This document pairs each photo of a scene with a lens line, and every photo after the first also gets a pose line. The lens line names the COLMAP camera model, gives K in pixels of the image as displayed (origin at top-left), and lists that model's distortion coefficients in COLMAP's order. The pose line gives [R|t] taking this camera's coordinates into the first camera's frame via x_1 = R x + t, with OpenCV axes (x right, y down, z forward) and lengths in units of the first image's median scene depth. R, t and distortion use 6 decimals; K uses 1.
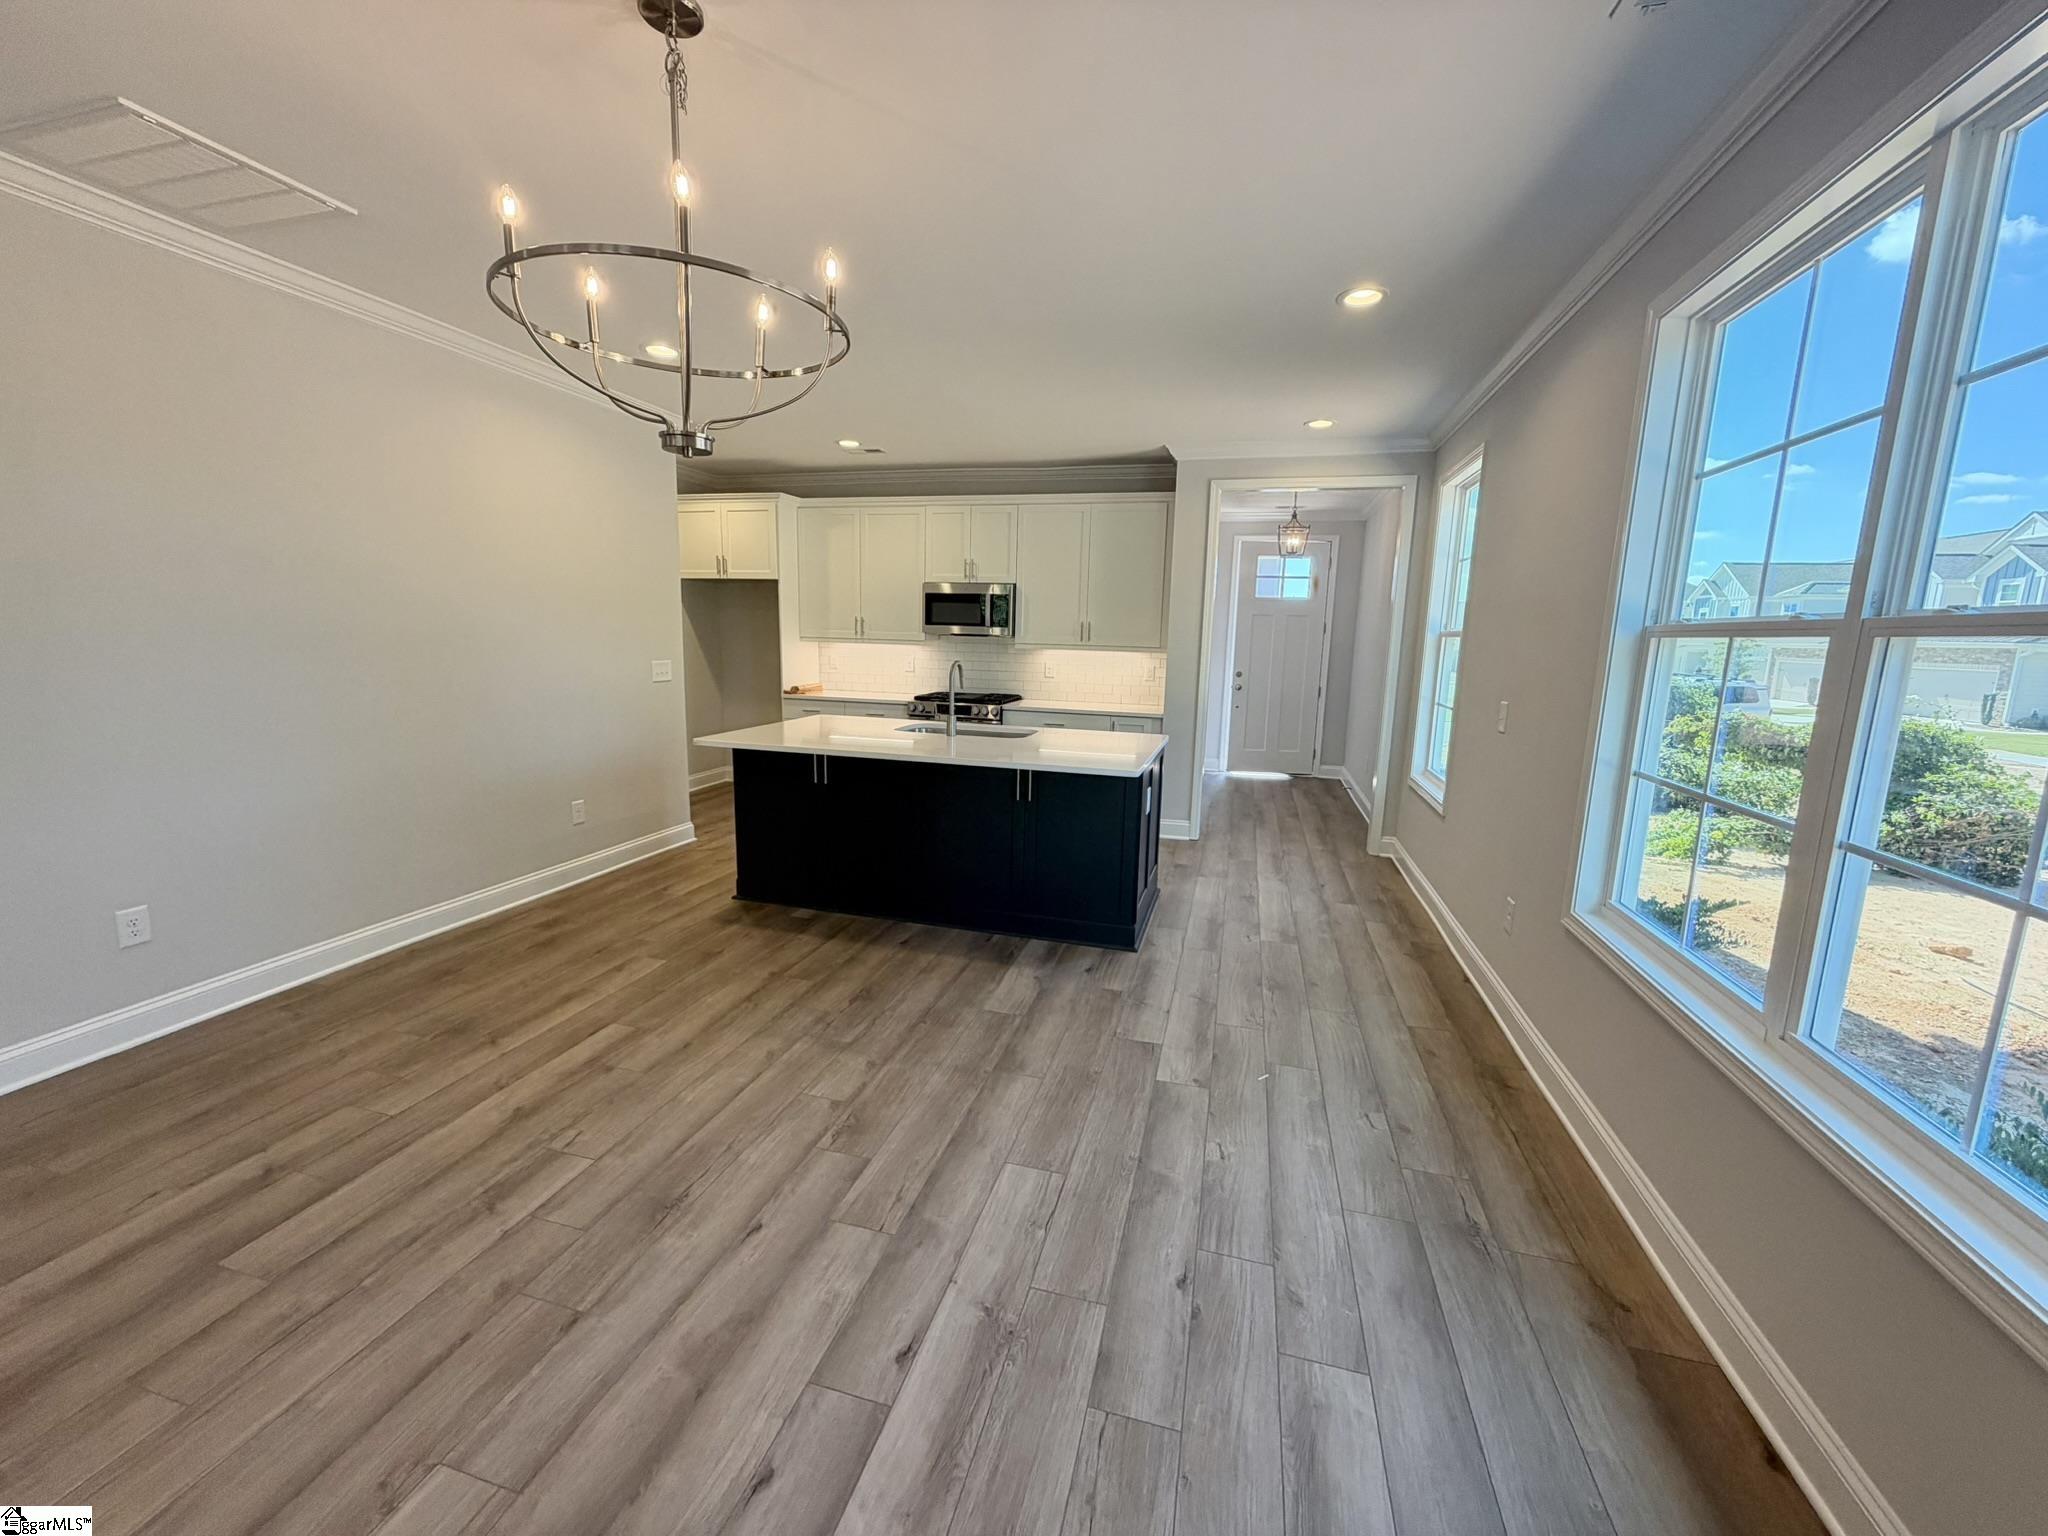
lens RADIAL K [[807.9, 0, 1023.0], [0, 807.9, 764.2], [0, 0, 1]] dist [0.000344, 0.000540]
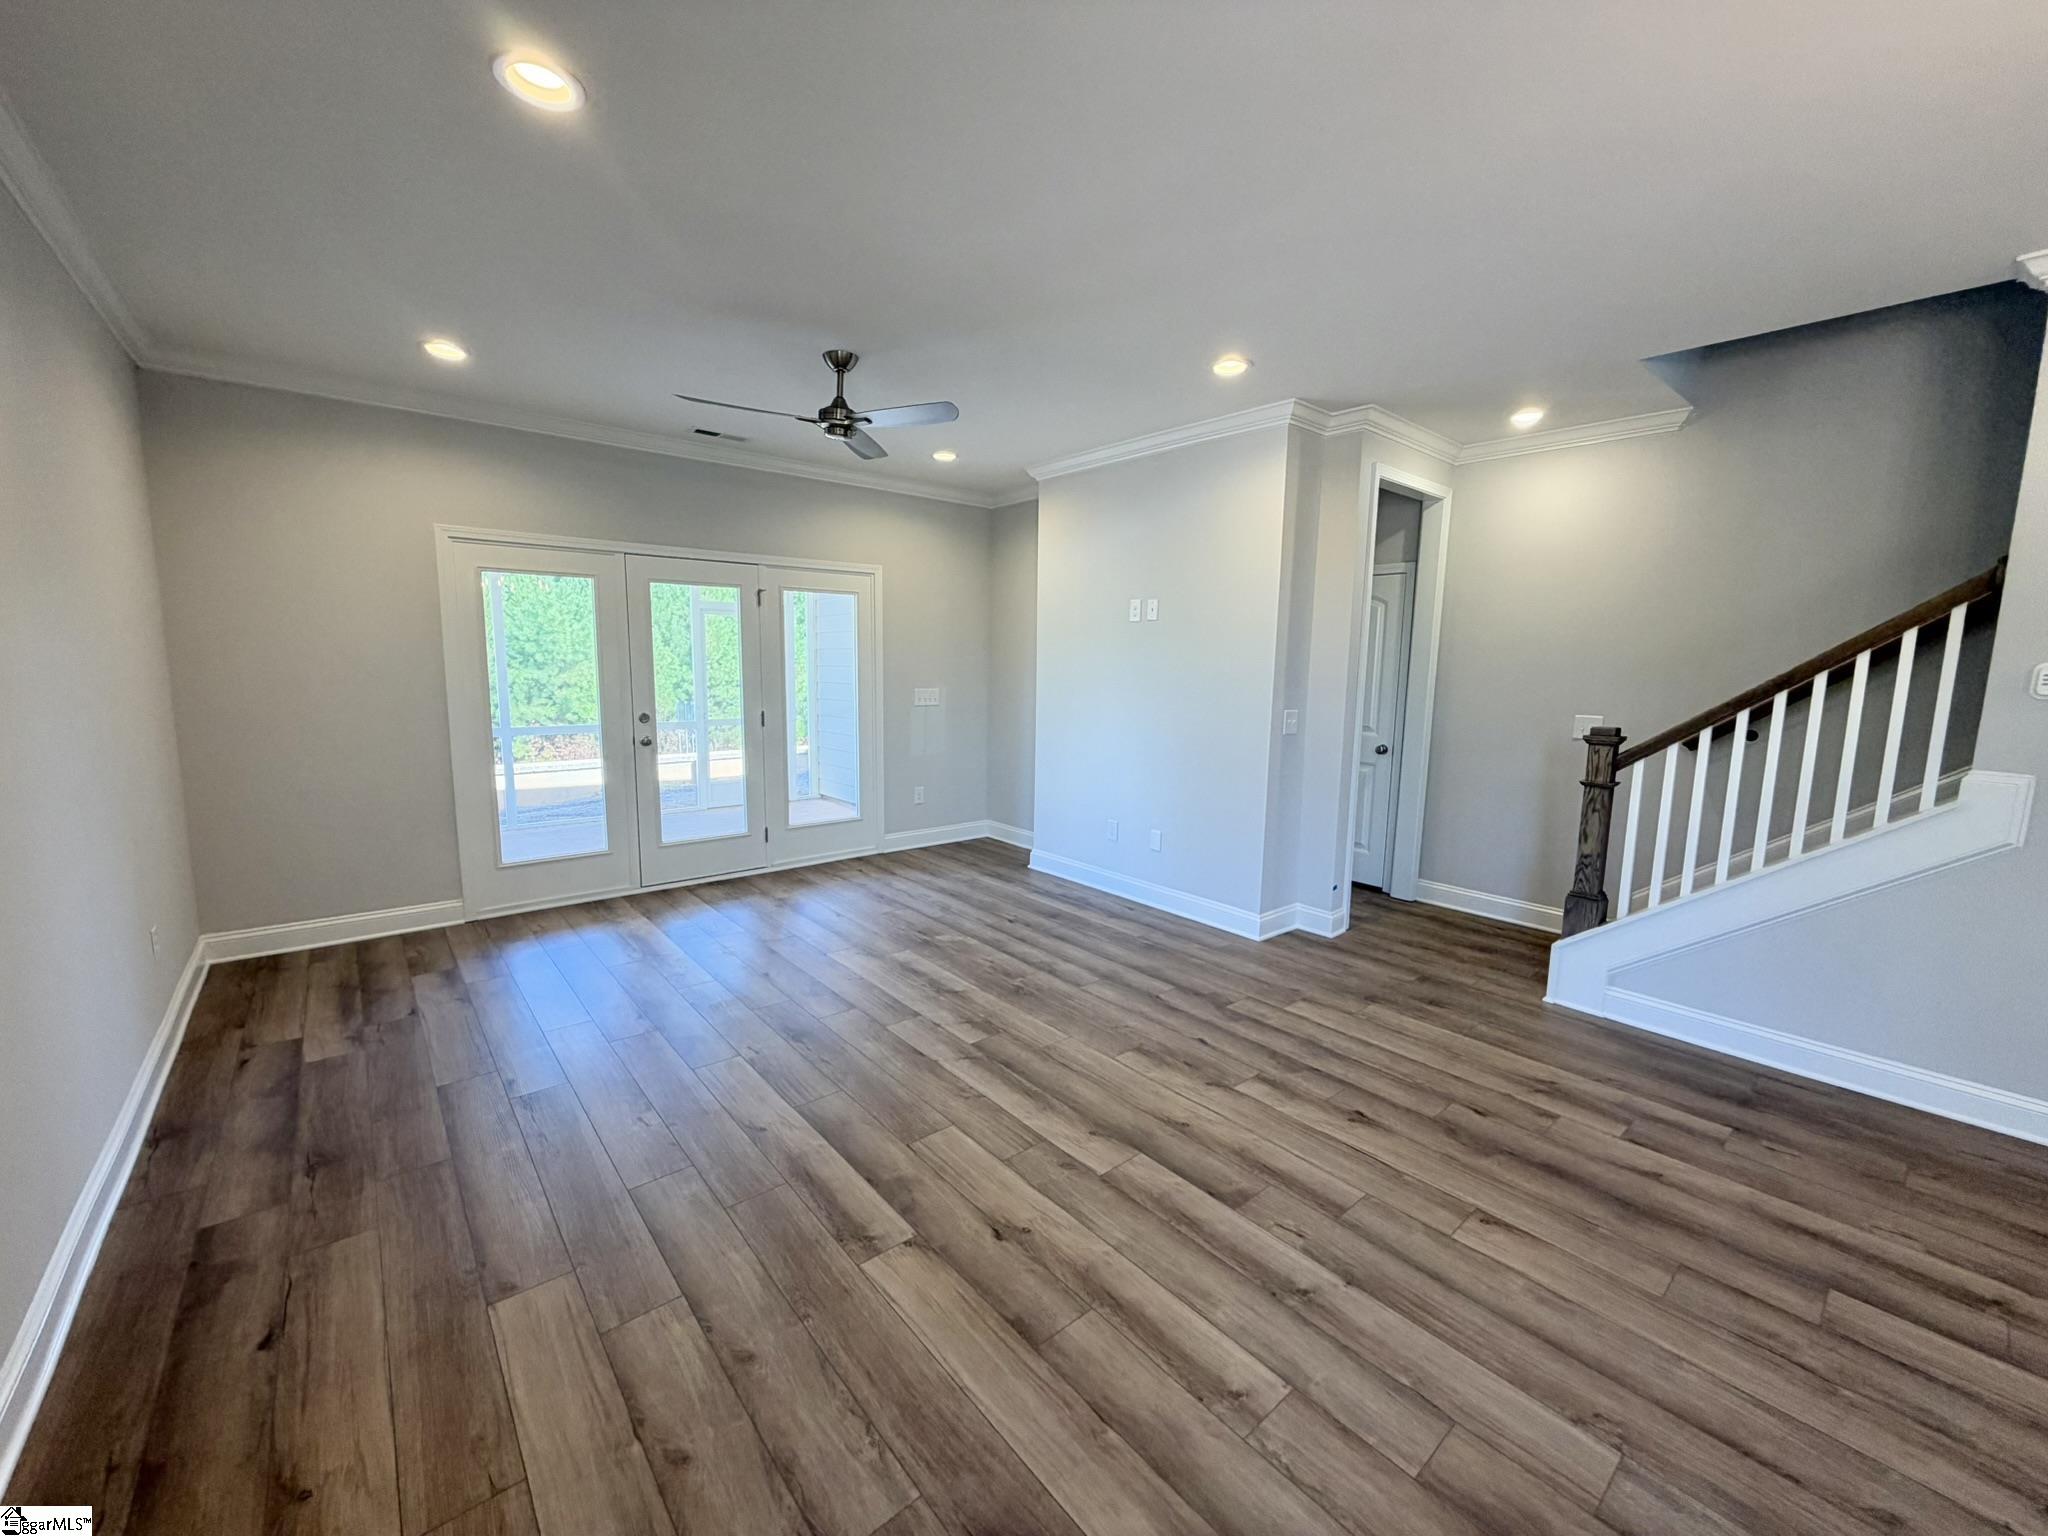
lens RADIAL K [[807.9, 0, 1023.0], [0, 807.9, 764.2], [0, 0, 1]] dist [0.000344, 0.000540]
pose [[-0.562486, 0.072801, -0.823596, 0.195409], [-0.163606, 0.966619, 0.197180, -0.039100], [0.810459, 0.245656, -0.531799, 0.244723]]
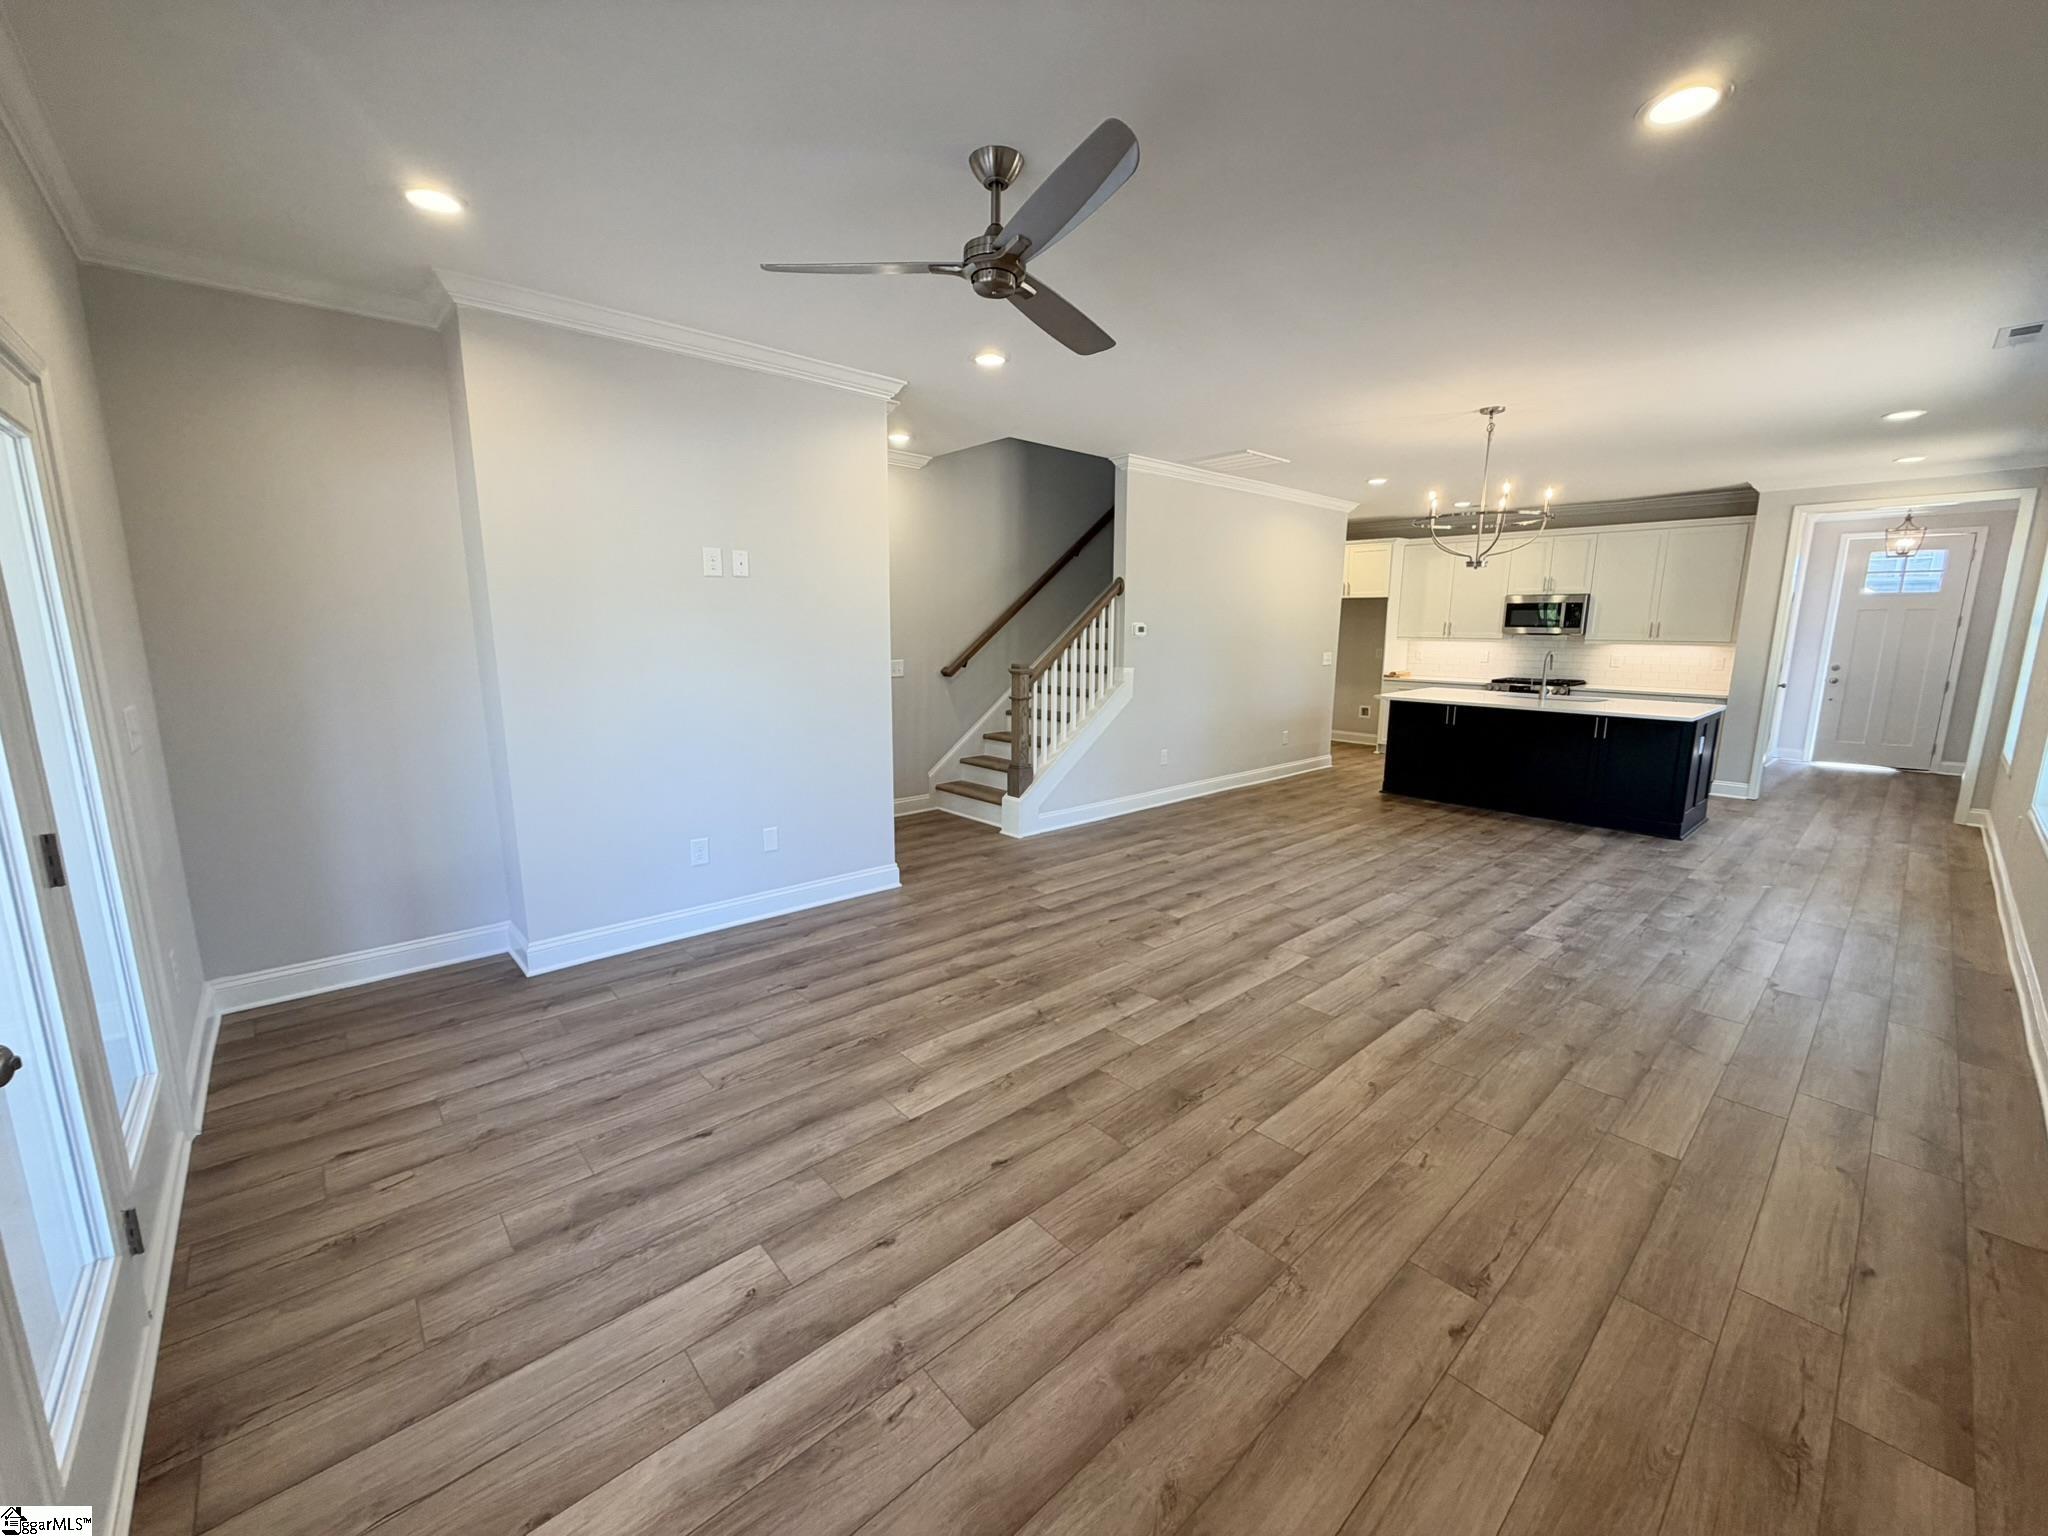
lens RADIAL K [[807.9, 0, 1023.0], [0, 807.9, 764.2], [0, 0, 1]] dist [0.000344, 0.000540]
pose [[0.841350, 0.072107, -0.535659, -0.092008], [-0.072230, 0.997171, 0.020783, 0.137010], [0.535642, 0.021205, 0.844179, -0.898949]]
